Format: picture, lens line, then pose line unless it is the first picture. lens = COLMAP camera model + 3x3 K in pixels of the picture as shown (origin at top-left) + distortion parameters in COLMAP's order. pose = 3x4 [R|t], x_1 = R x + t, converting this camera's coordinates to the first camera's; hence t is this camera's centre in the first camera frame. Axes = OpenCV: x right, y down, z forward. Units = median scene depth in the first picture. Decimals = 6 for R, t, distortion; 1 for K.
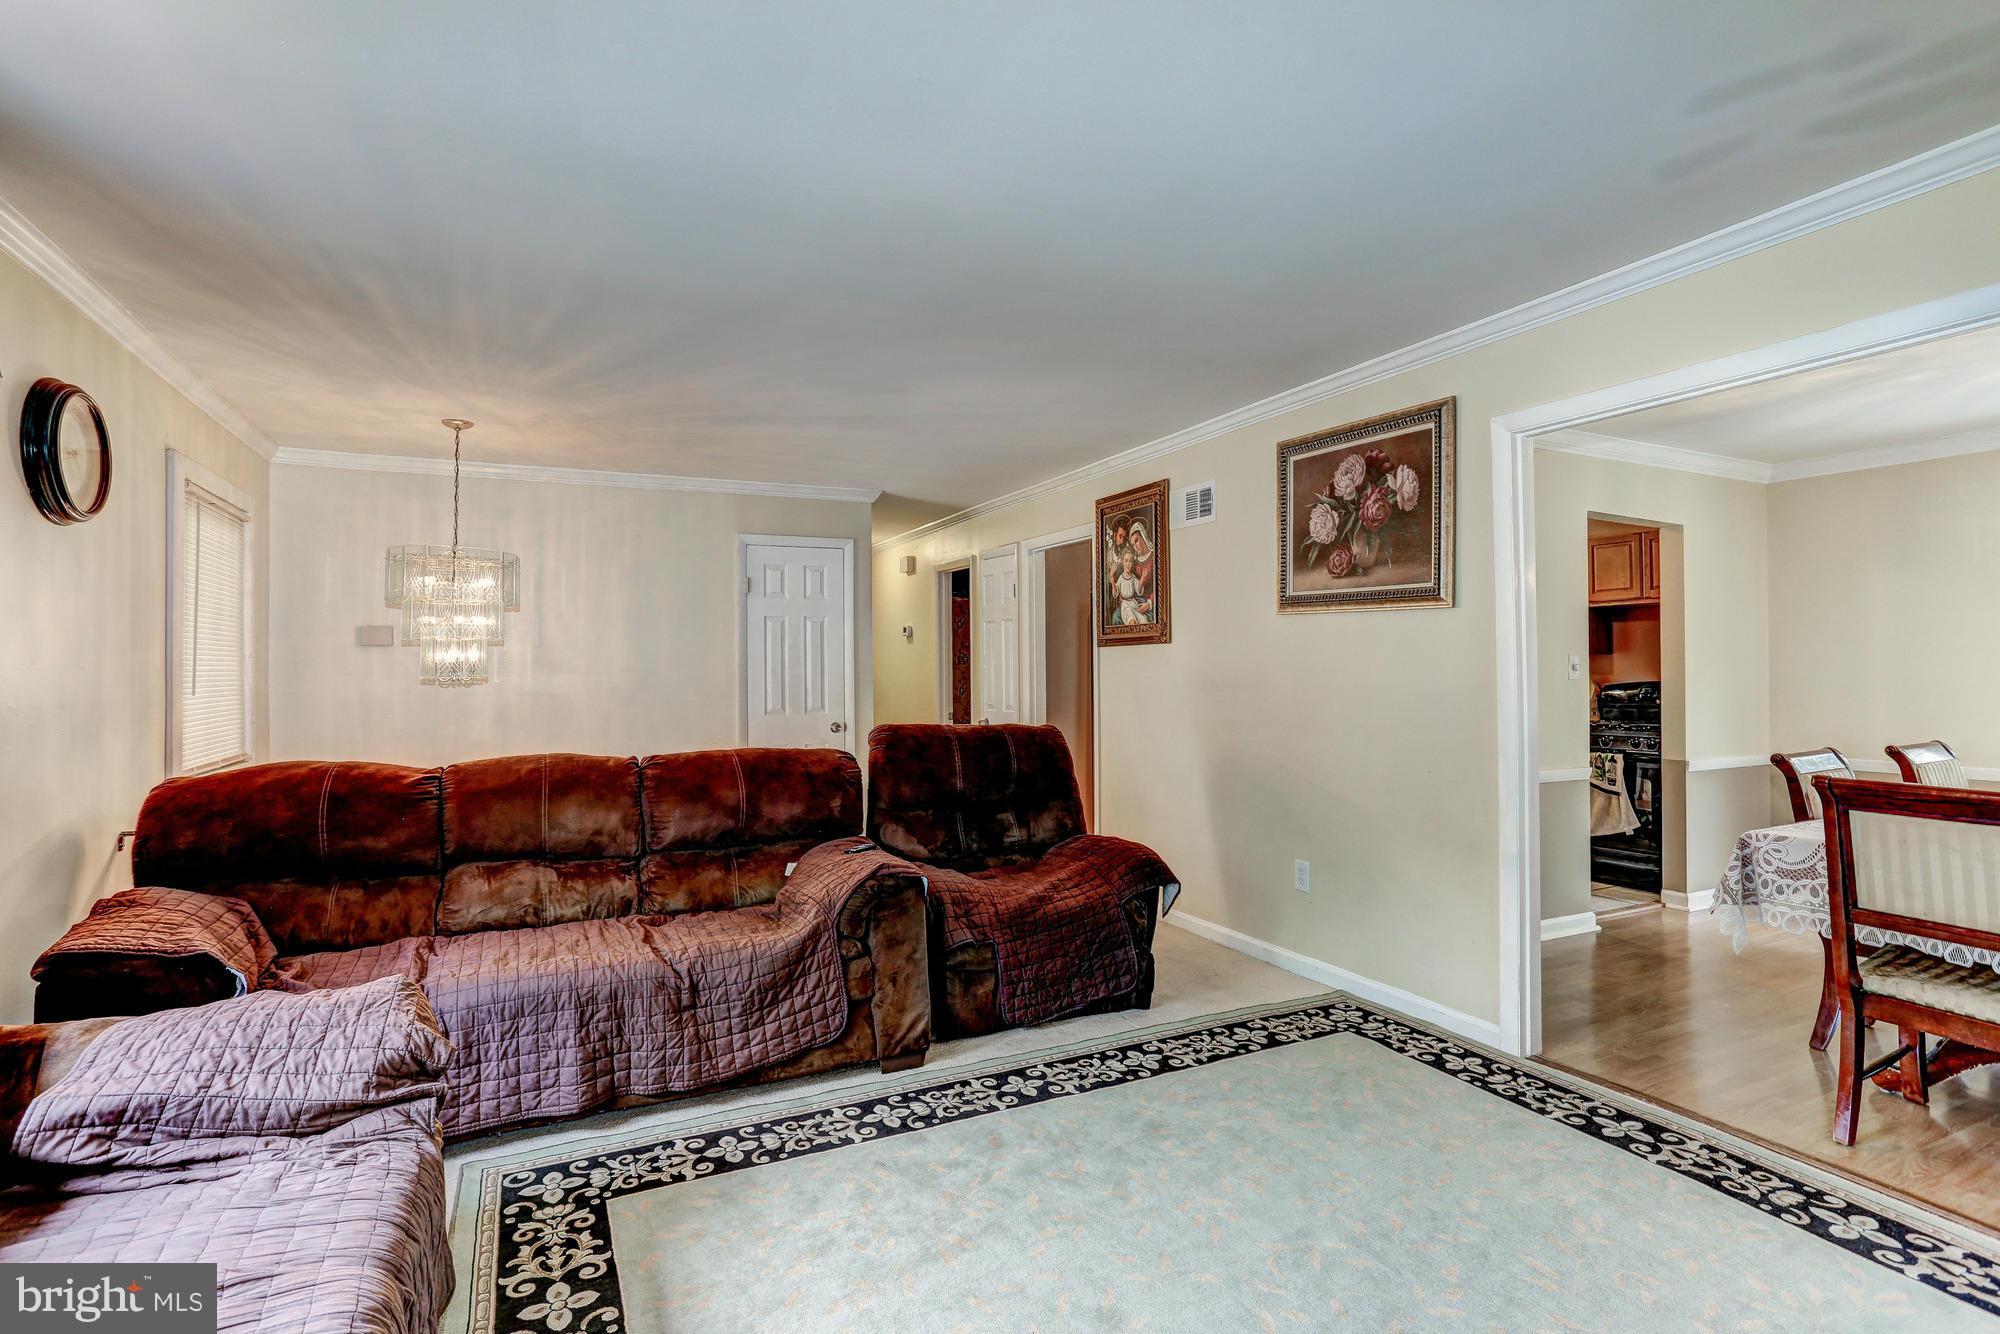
lens RADIAL K [[970.3, 0, 993.1], [0, 970.3, 658.3], [0, 0, 1]] dist [-0.054224, 0.038264]
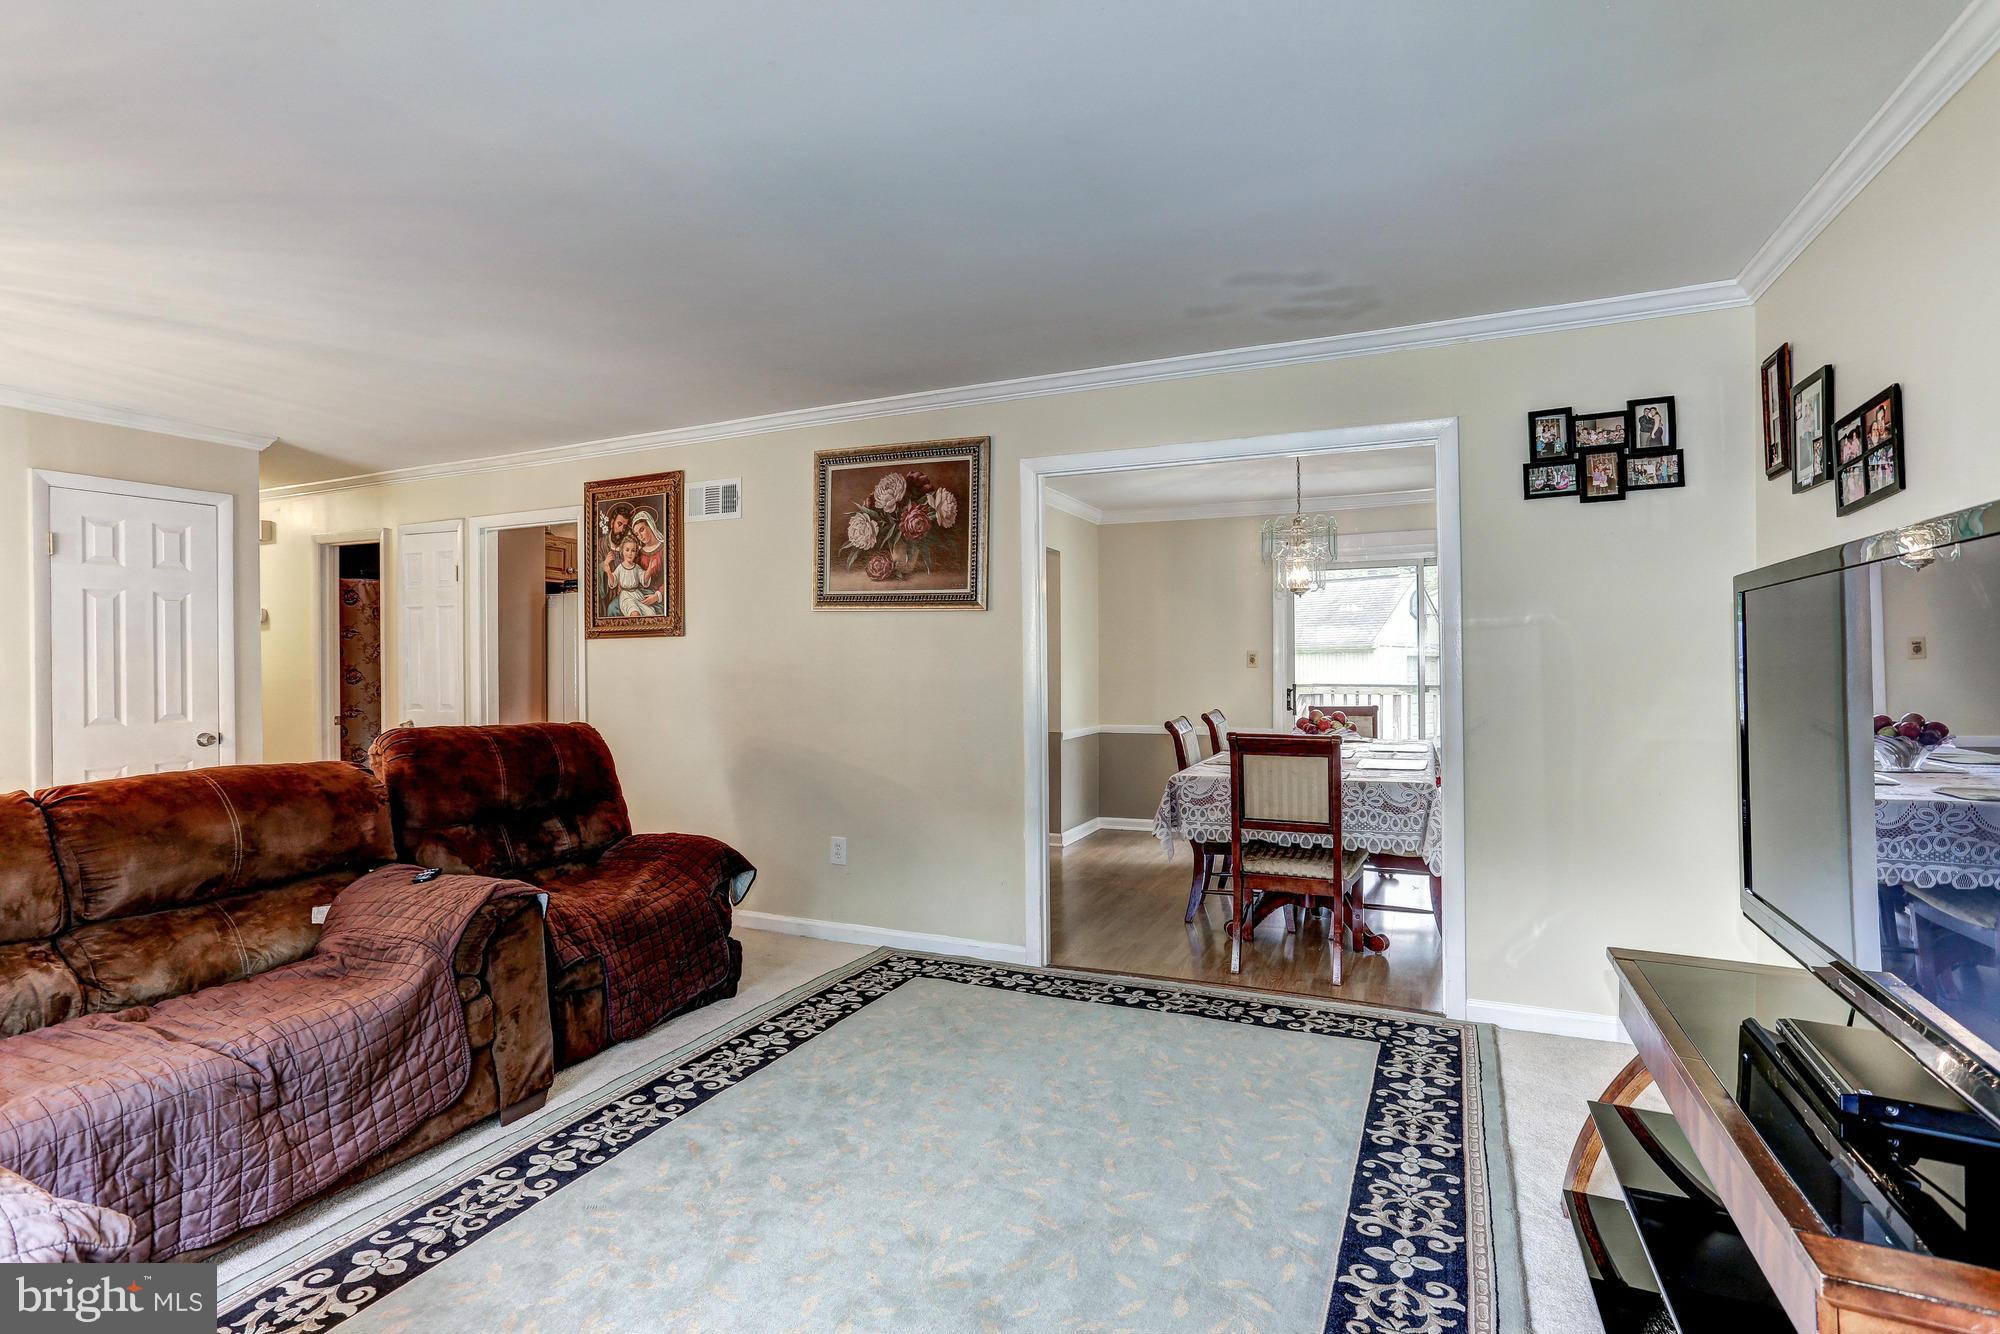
lens RADIAL K [[970.3, 0, 993.1], [0, 970.3, 658.3], [0, 0, 1]] dist [-0.054224, 0.038264]
pose [[0.771773, 0.002126, 0.635894, -0.296384], [-0.005379, 0.999980, 0.003185, 0.002955], [-0.635875, -0.005878, 0.771770, 0.049823]]
